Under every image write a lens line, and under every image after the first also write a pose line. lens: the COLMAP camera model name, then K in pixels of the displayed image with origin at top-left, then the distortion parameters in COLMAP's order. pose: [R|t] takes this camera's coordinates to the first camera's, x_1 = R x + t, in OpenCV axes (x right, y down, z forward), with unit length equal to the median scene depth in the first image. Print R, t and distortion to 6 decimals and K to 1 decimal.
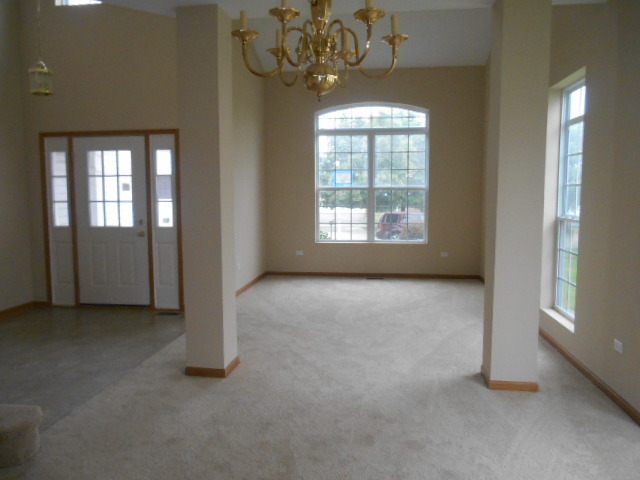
lens RADIAL K [[504.5, 0, 320.0], [0, 504.5, 240.0], [0, 0, 1]] dist [-0.011608, -0.001072]
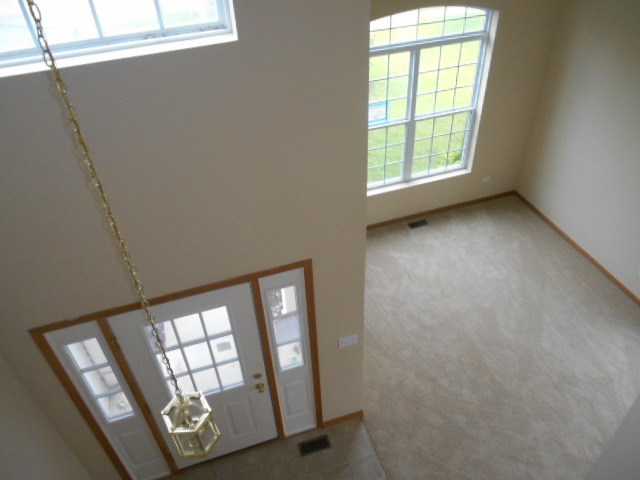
lens RADIAL K [[499.2, 0, 320.0], [0, 499.2, 240.0], [0, 0, 1]] dist [-0.026609, 0.005411]
pose [[0.900220, -0.305226, 0.310550, -0.317770], [0.078268, 0.815003, 0.574147, -0.407307], [-0.428344, -0.492552, 0.757571, 0.412328]]
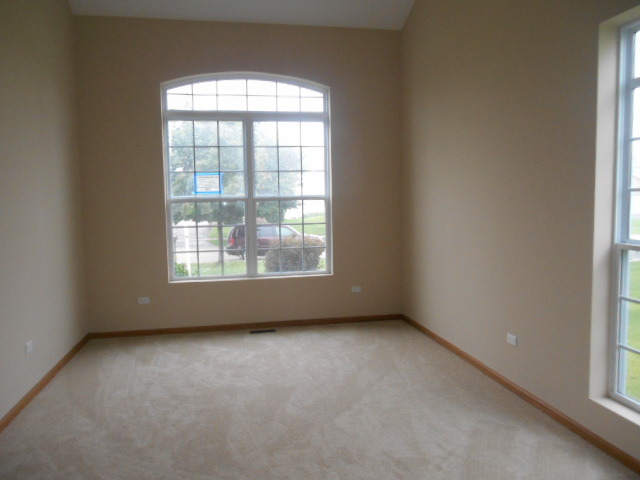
lens RADIAL K [[499.2, 0, 320.0], [0, 499.2, 240.0], [0, 0, 1]] dist [-0.026609, 0.005411]
pose [[0.949370, -0.037407, 0.311924, -0.022630], [0.043236, 0.998995, -0.011792, -0.035242], [-0.311170, 0.024682, 0.950034, 0.335878]]
